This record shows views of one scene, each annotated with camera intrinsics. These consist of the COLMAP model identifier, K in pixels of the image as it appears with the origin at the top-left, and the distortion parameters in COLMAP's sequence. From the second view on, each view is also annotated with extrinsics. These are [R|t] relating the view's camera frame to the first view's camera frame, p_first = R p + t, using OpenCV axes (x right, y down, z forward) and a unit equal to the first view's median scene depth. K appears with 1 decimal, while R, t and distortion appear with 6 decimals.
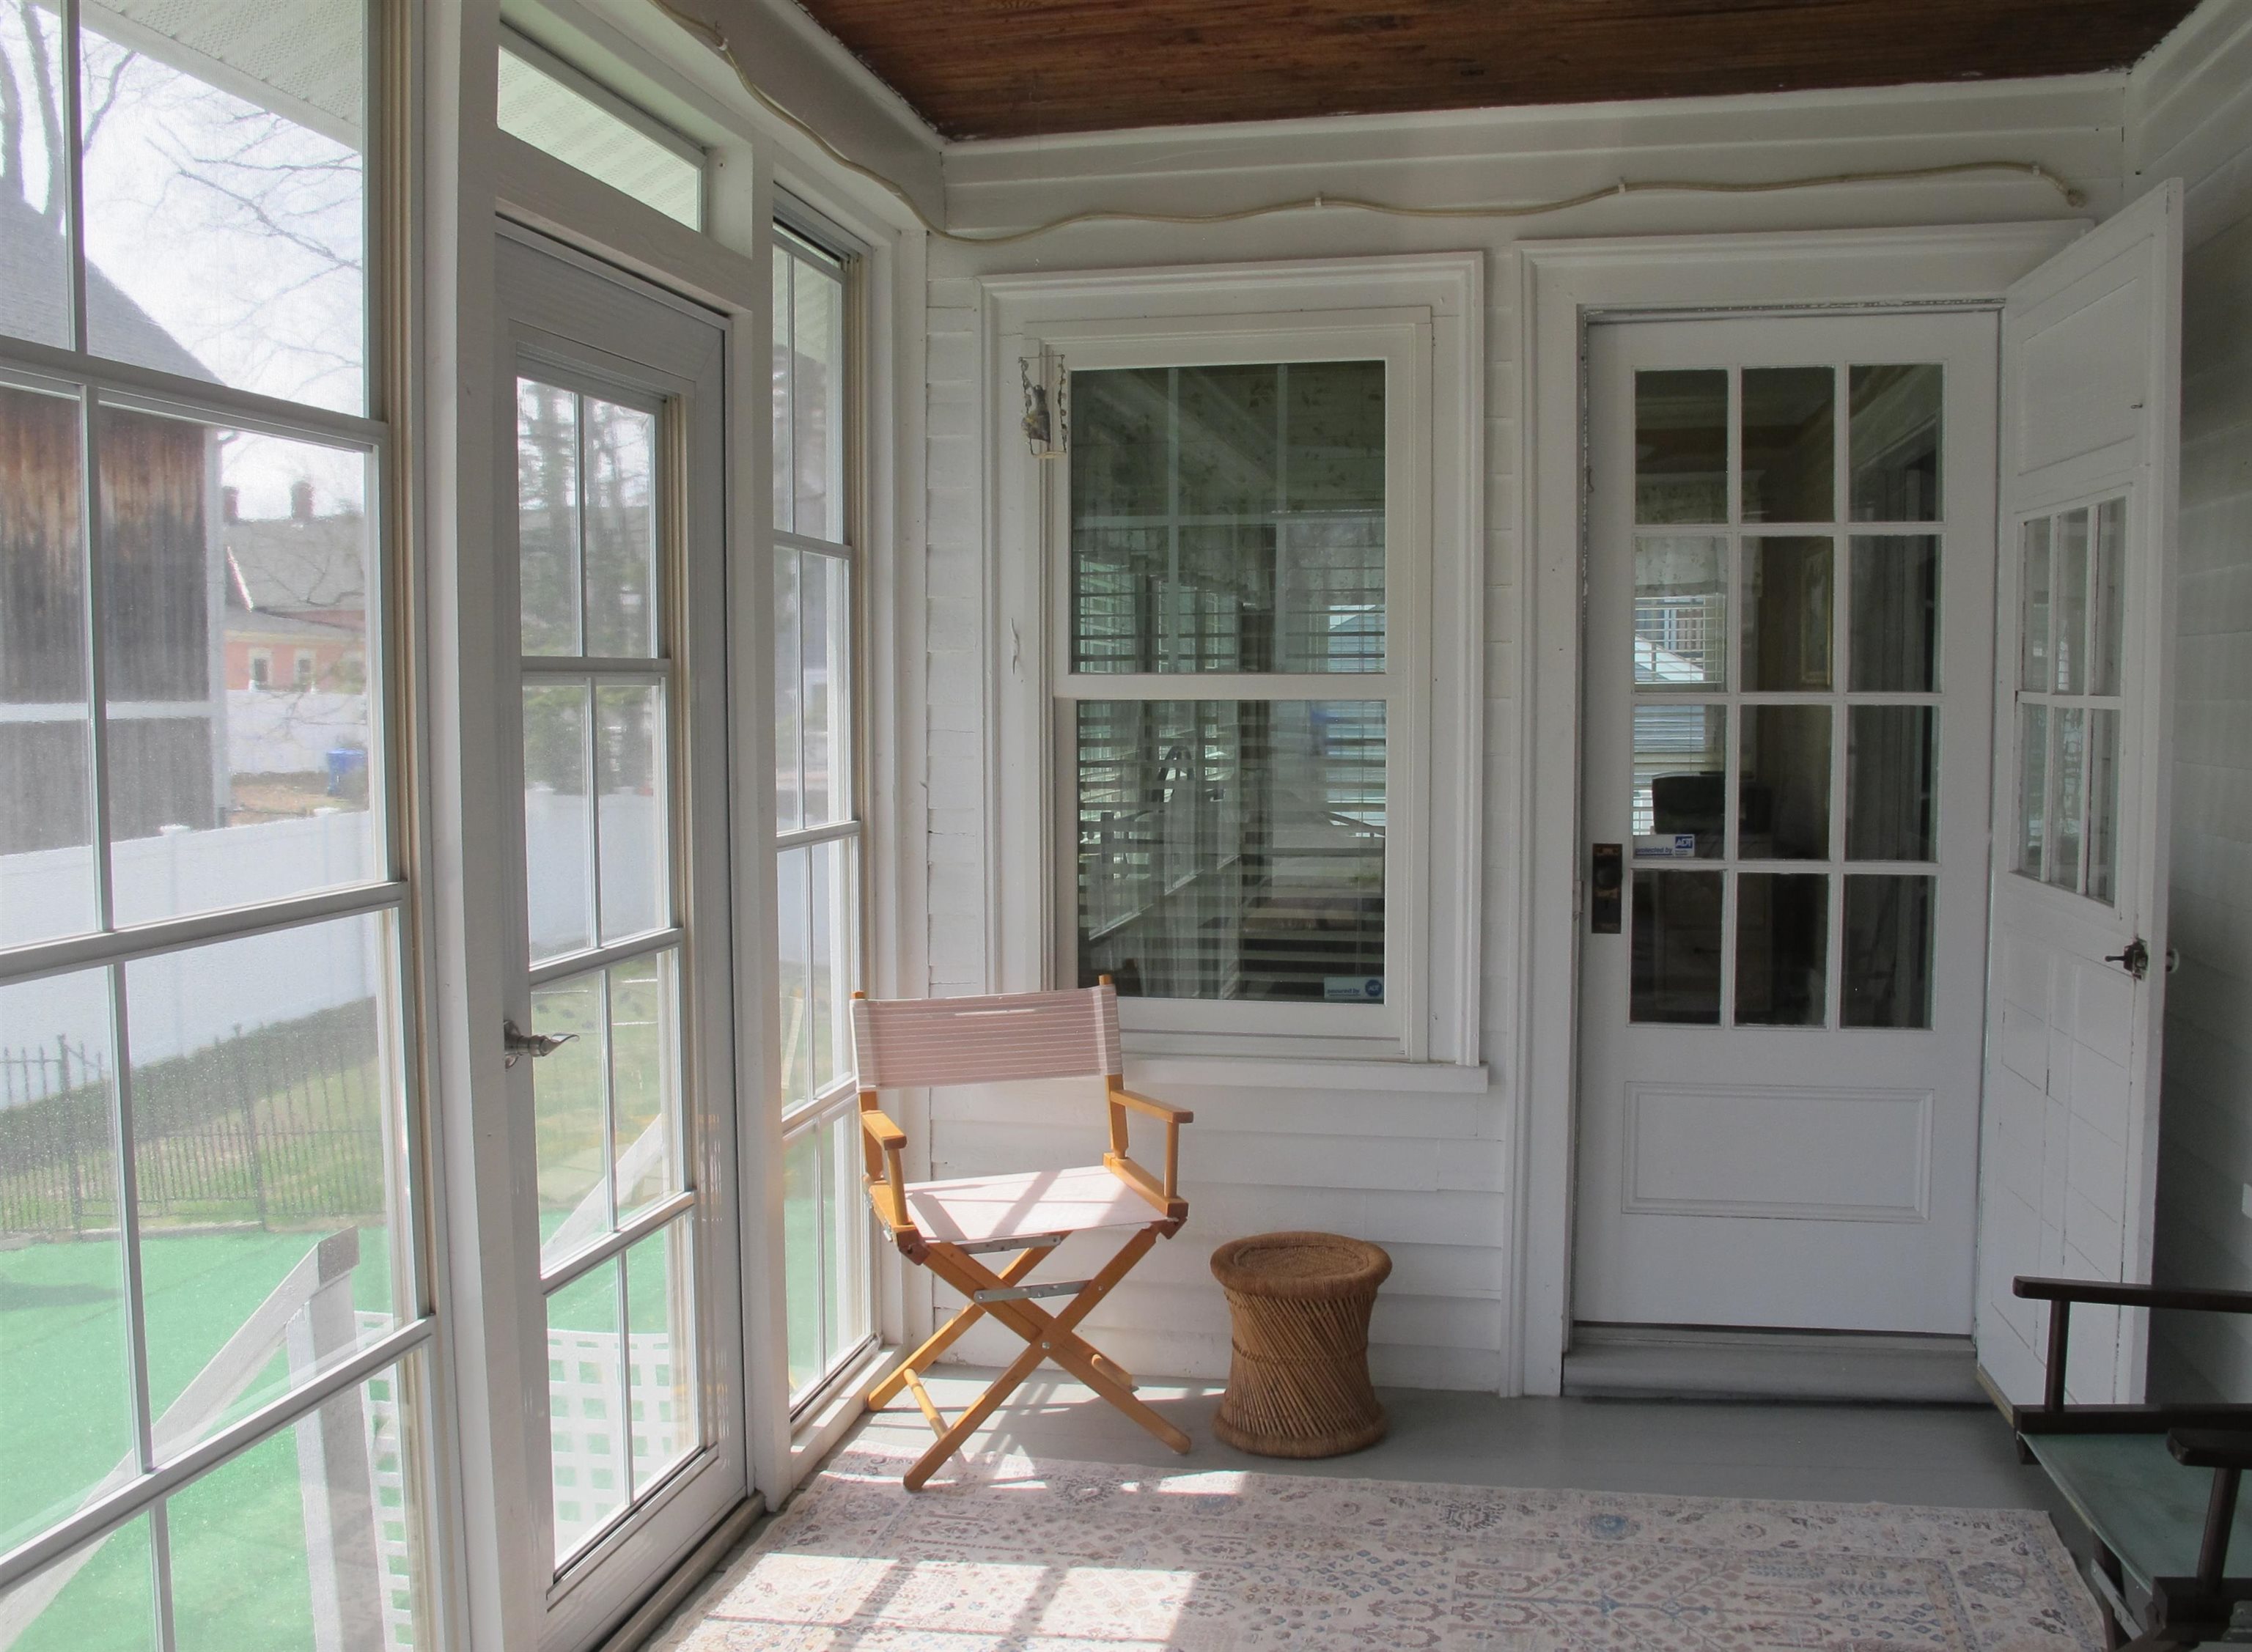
lens RADIAL K [[1931.3, 0, 1120.9], [0, 1931.3, 819.8], [0, 0, 1]] dist [-0.149572, 0.113979]
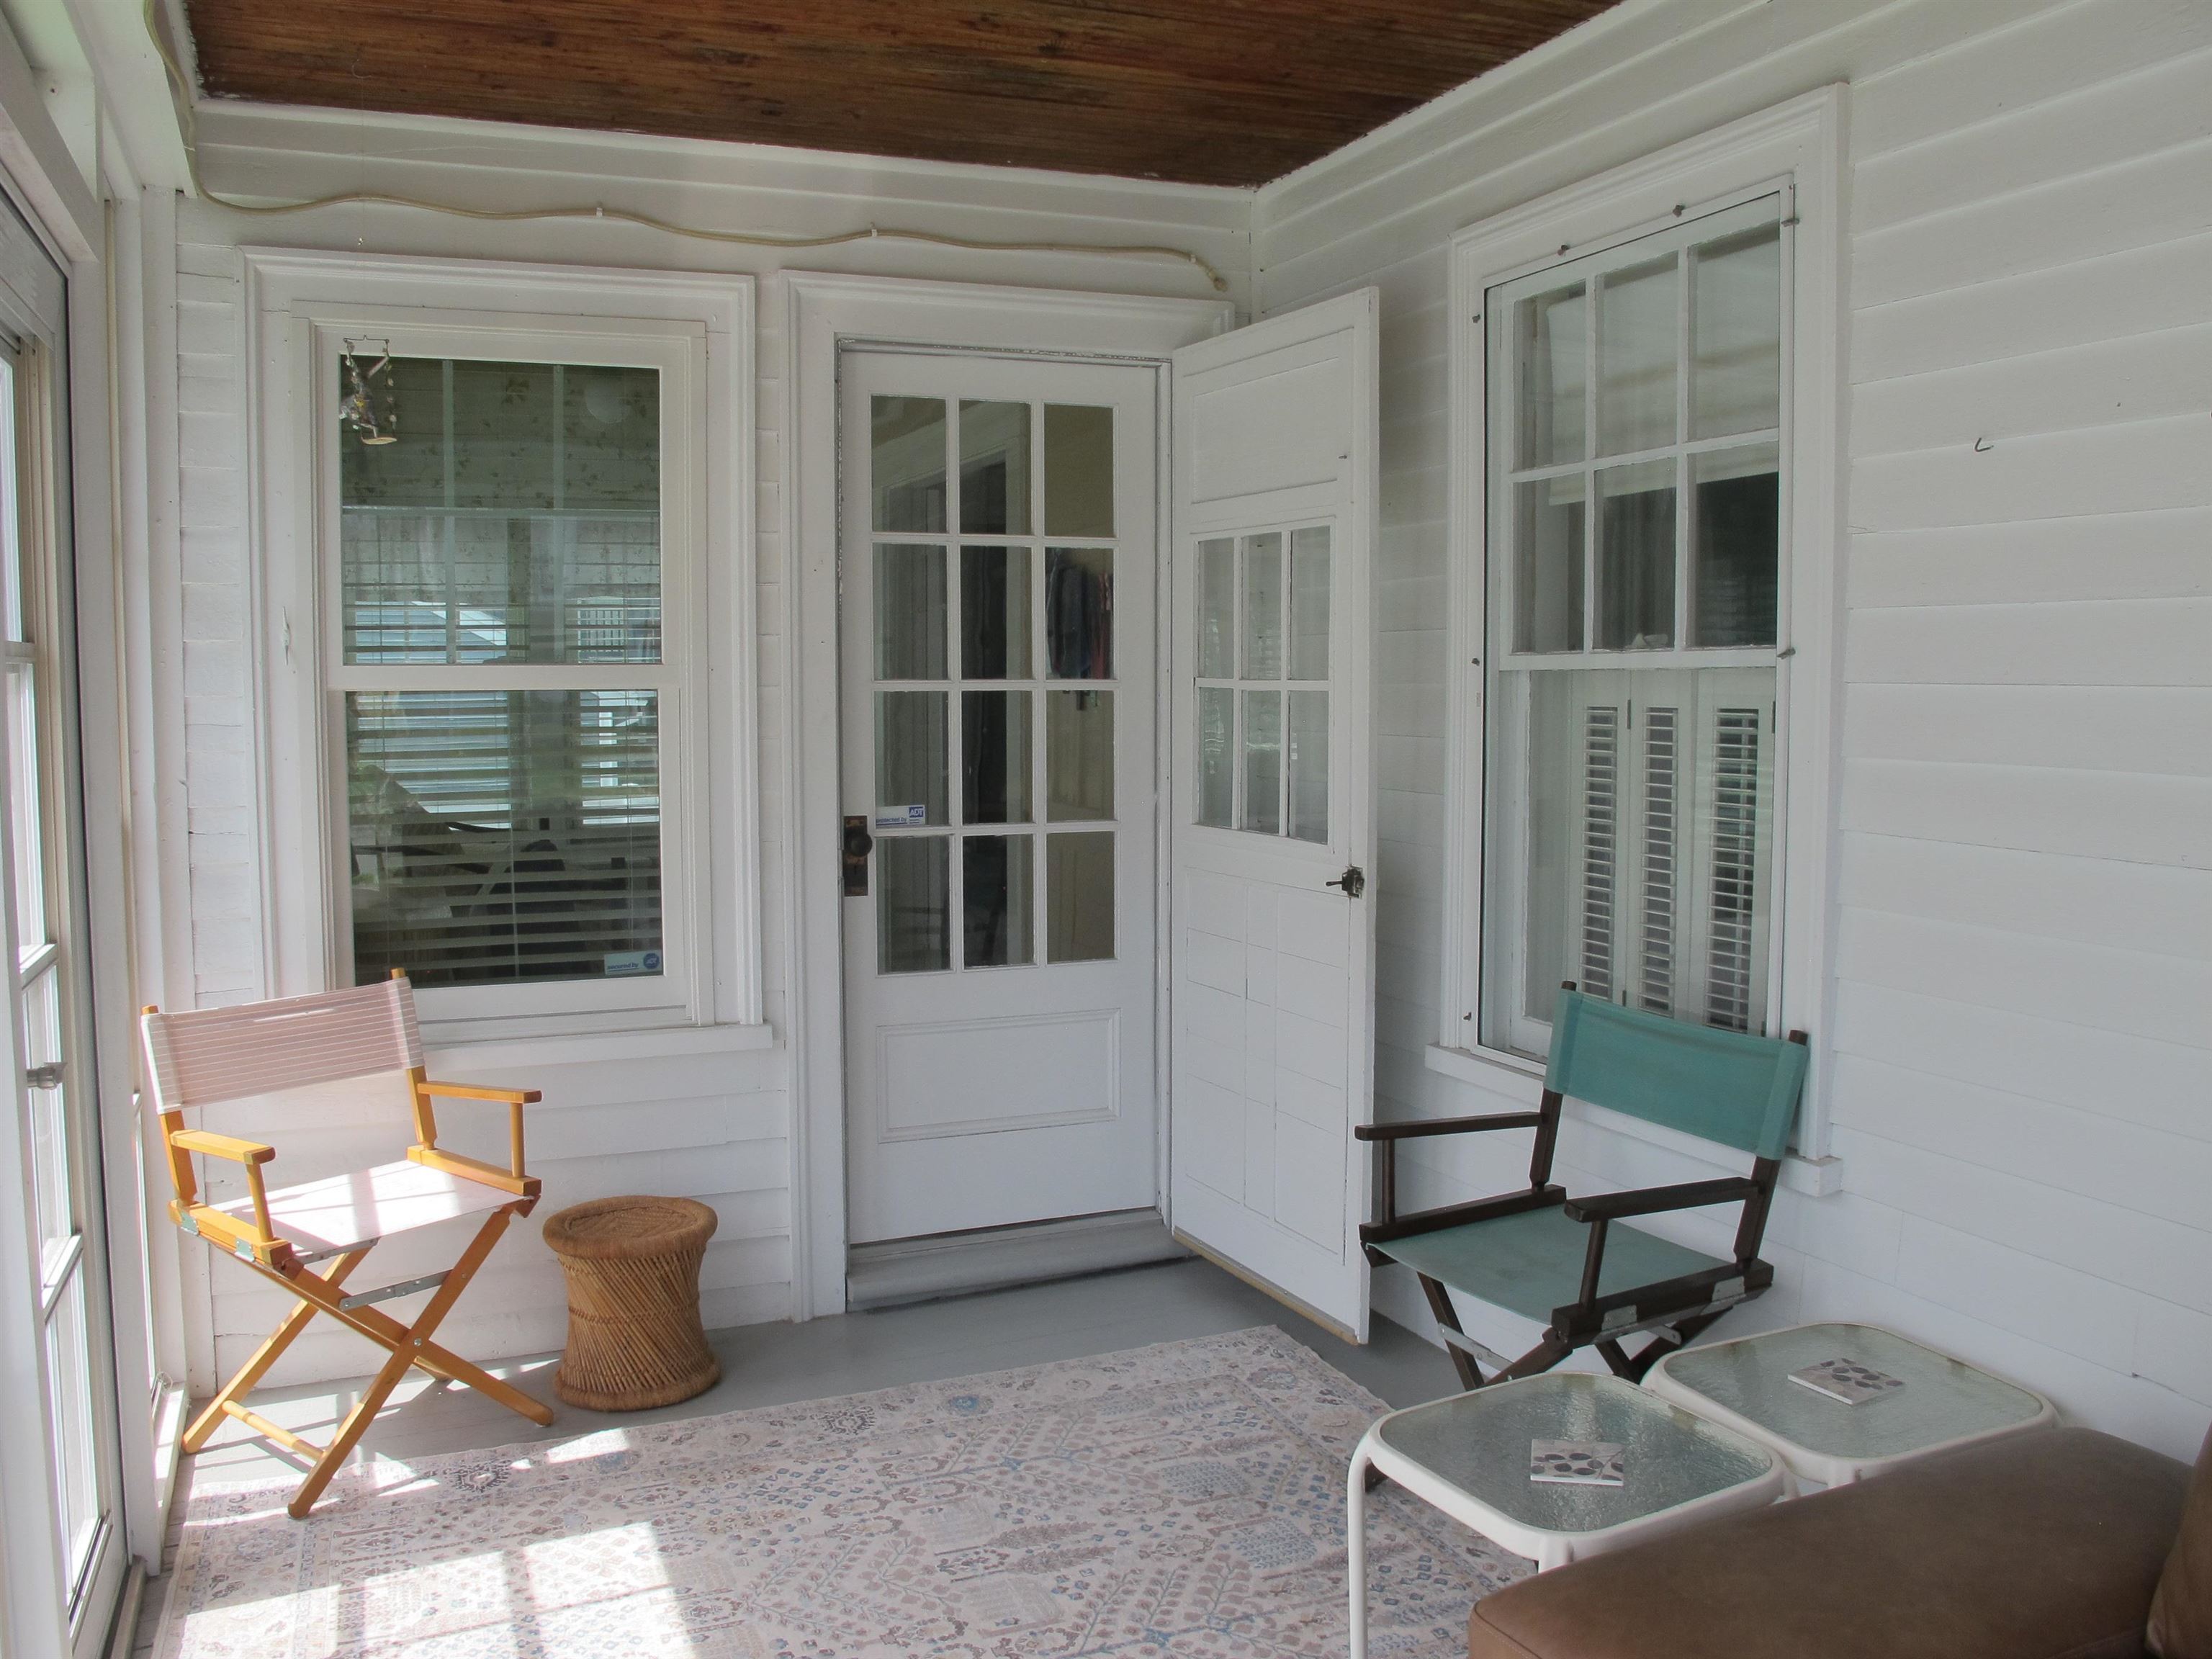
lens RADIAL K [[1847.4, 0, 1095.8], [0, 1847.4, 830.0], [0, 0, 1]] dist [-0.139763, 0.097049]
pose [[0.825104, -0.043123, 0.563333, -0.250196], [0.037676, 0.999063, 0.021294, 0.003206], [-0.563723, 0.003654, 0.825956, 0.029626]]
